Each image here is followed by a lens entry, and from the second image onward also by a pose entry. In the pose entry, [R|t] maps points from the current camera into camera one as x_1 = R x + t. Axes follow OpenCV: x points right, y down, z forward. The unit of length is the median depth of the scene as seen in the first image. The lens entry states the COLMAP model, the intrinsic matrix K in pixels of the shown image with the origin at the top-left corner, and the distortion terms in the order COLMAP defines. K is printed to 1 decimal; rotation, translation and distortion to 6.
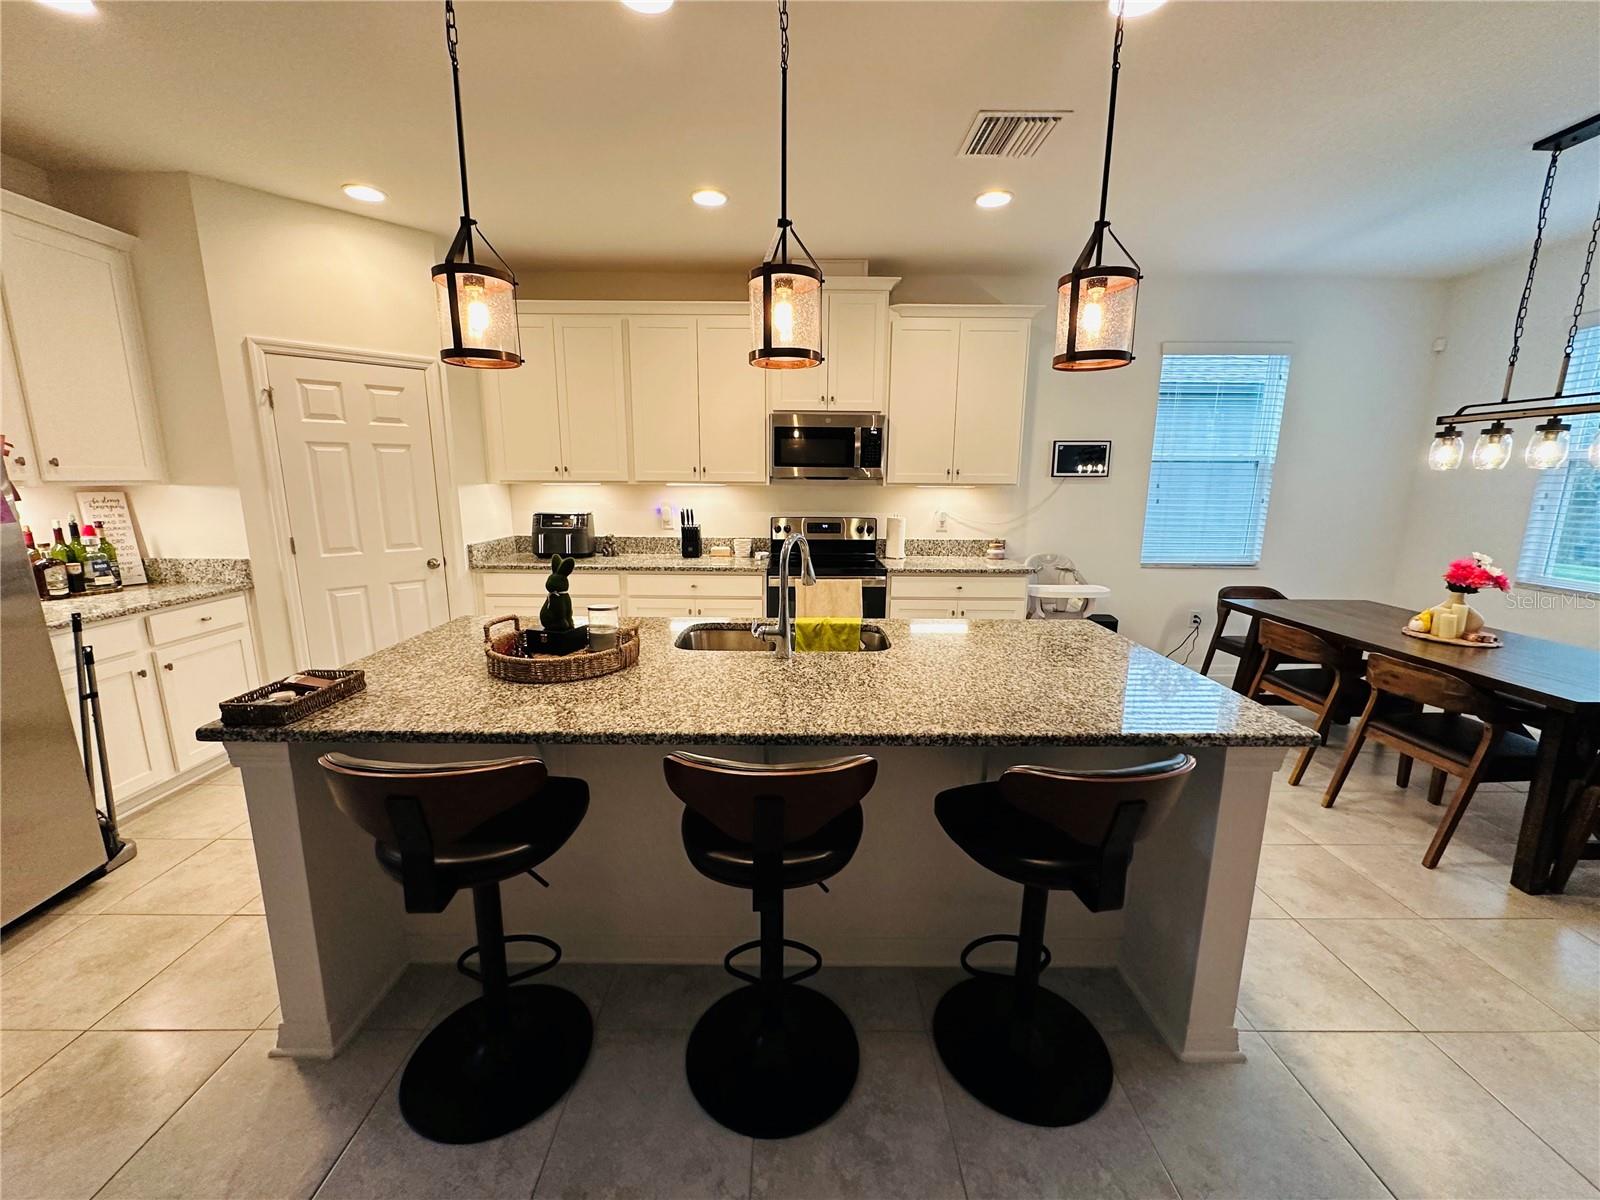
lens RADIAL K [[635.6, 0, 800.0], [0, 635.6, 600.0], [0, 0, 1]] dist [-0.000725, 0.000449]
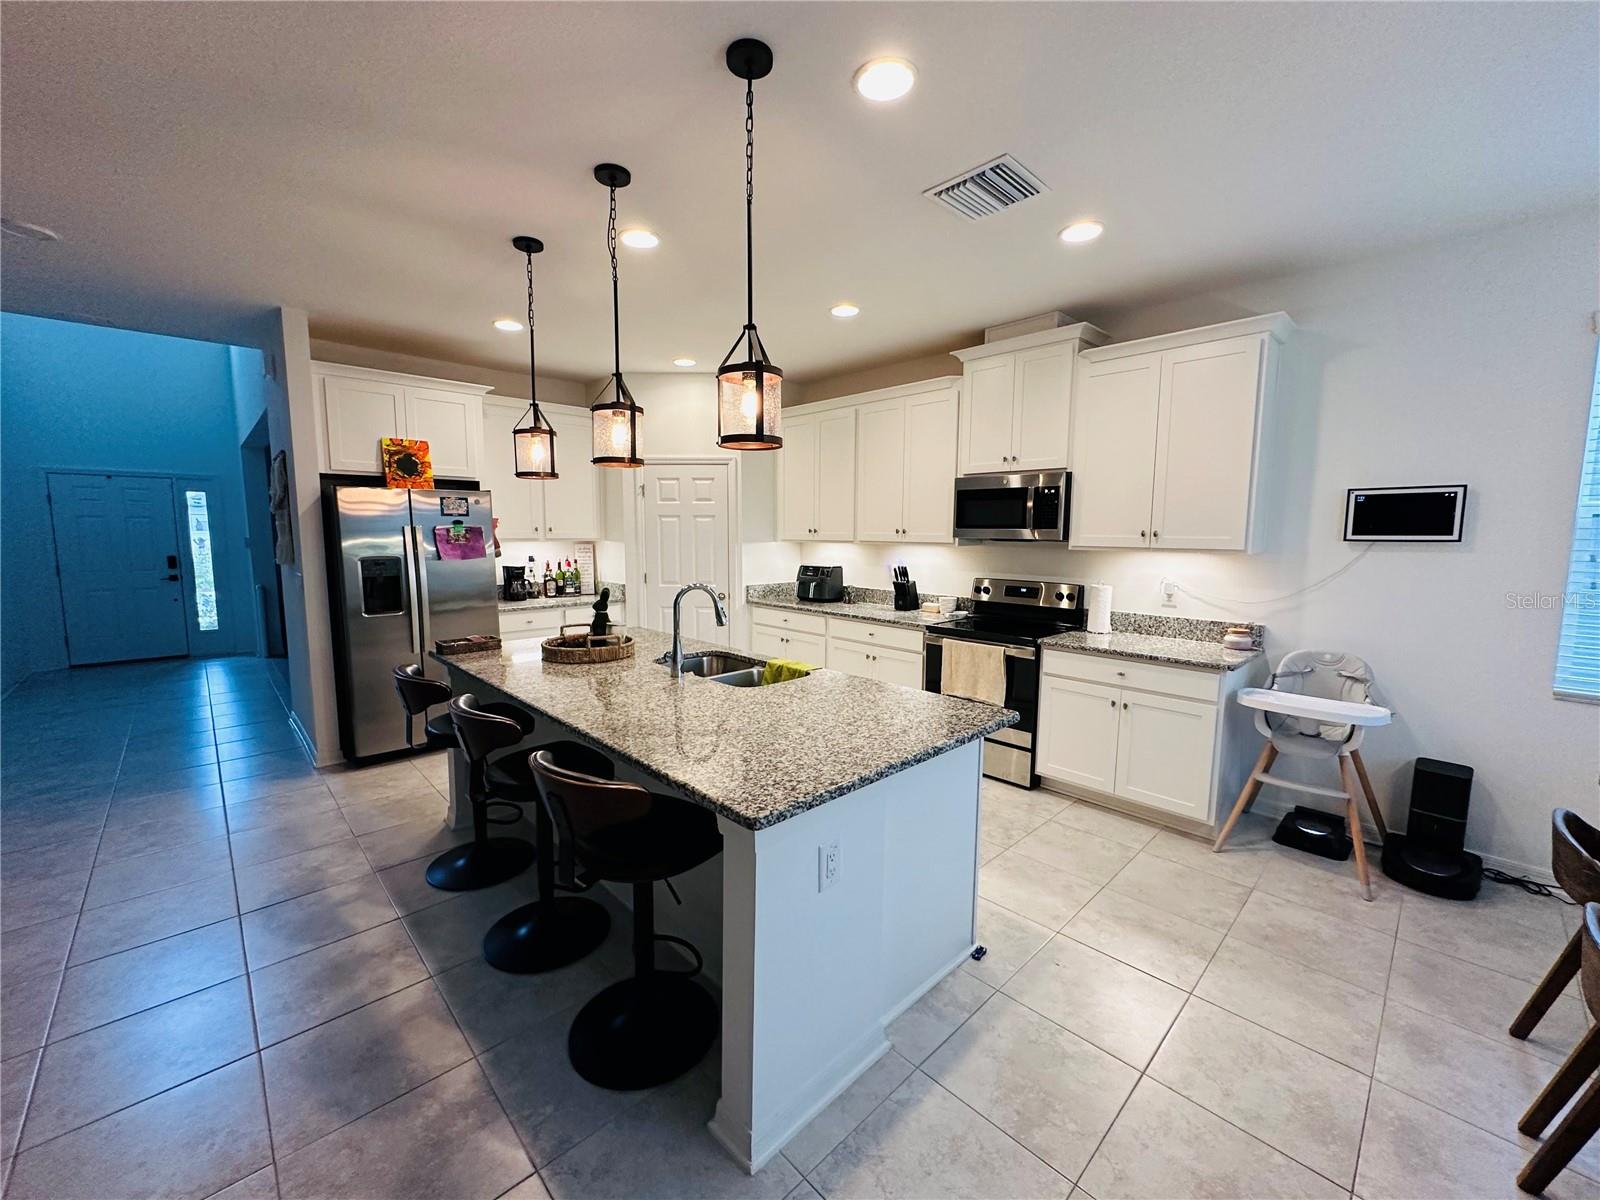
lens RADIAL K [[635.6, 0, 800.0], [0, 635.6, 600.0], [0, 0, 1]] dist [-0.000725, 0.000449]
pose [[0.688087, 0.077210, -0.721508, 0.545208], [-0.139721, 0.989814, -0.027327, -0.033028], [0.712049, 0.119614, 0.691866, 0.128634]]
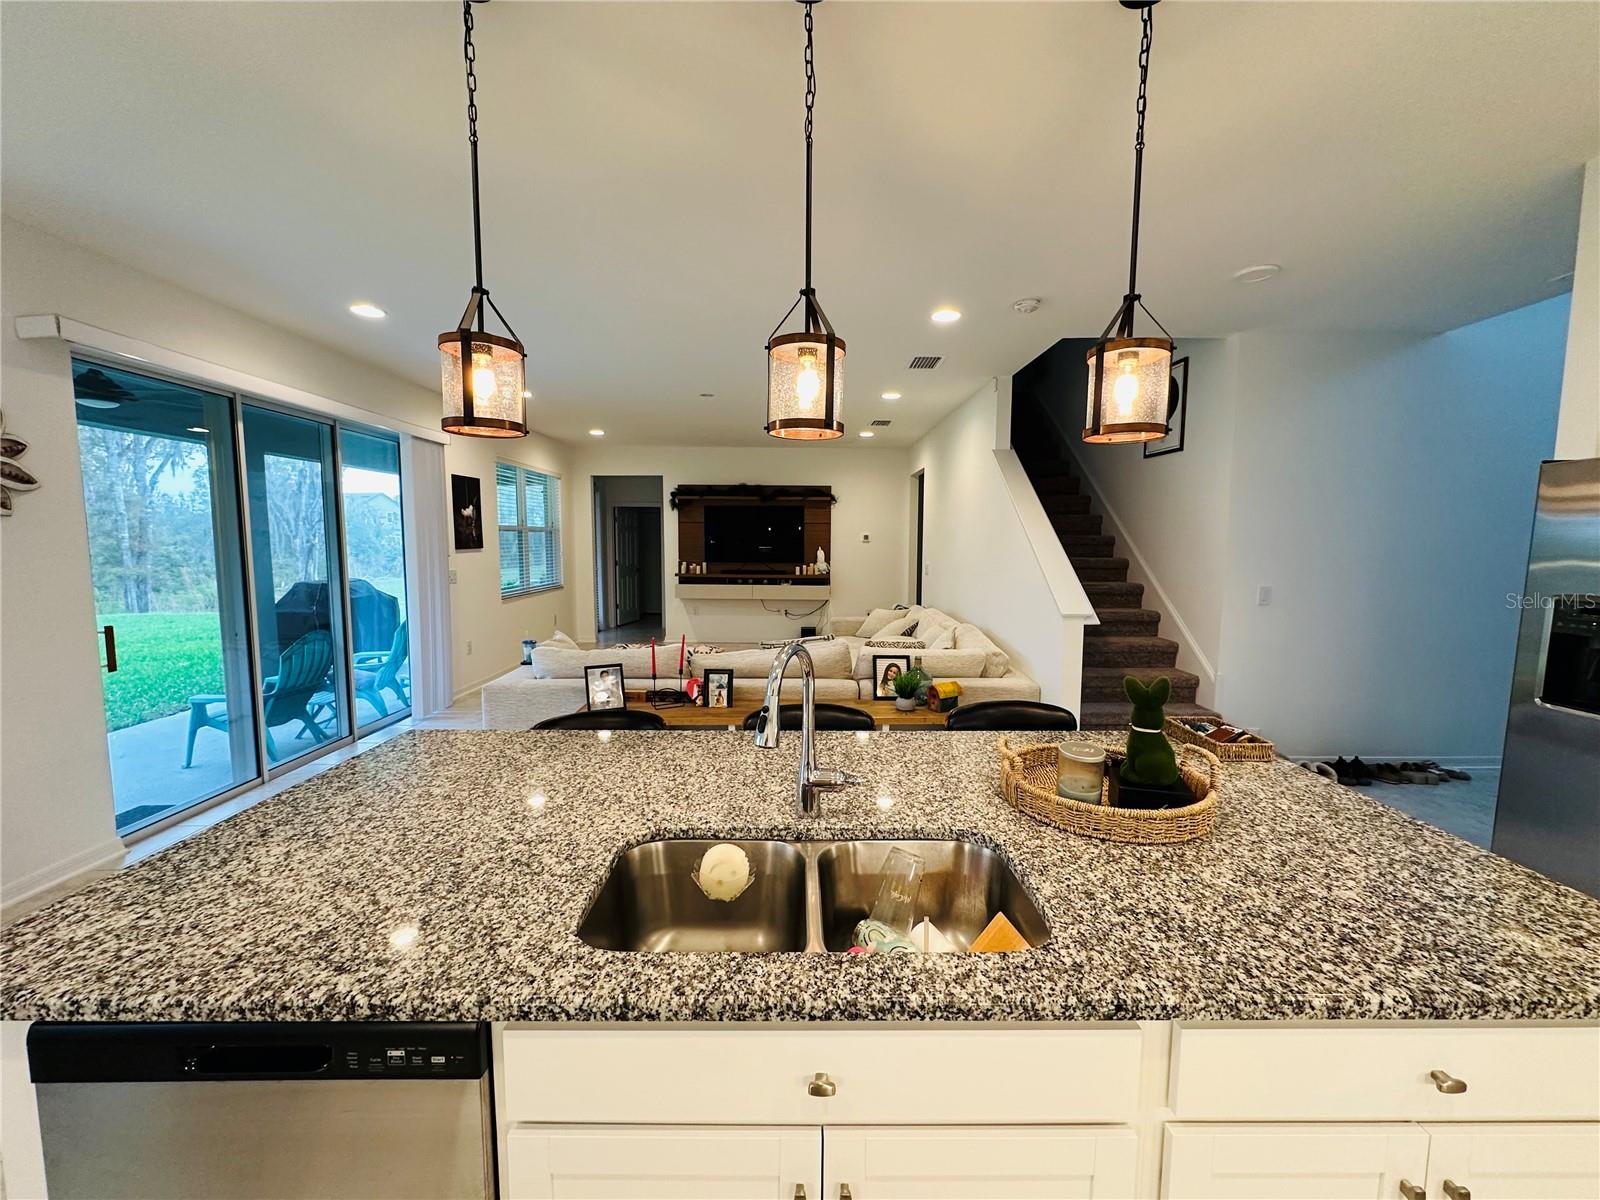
lens RADIAL K [[635.6, 0, 800.0], [0, 635.6, 600.0], [0, 0, 1]] dist [-0.000725, 0.000449]
pose [[-0.999934, -0.011464, 0.000221, -0.007194], [-0.010940, 0.959626, 0.281067, -0.162441], [-0.003434, 0.281046, -0.959688, 0.802143]]
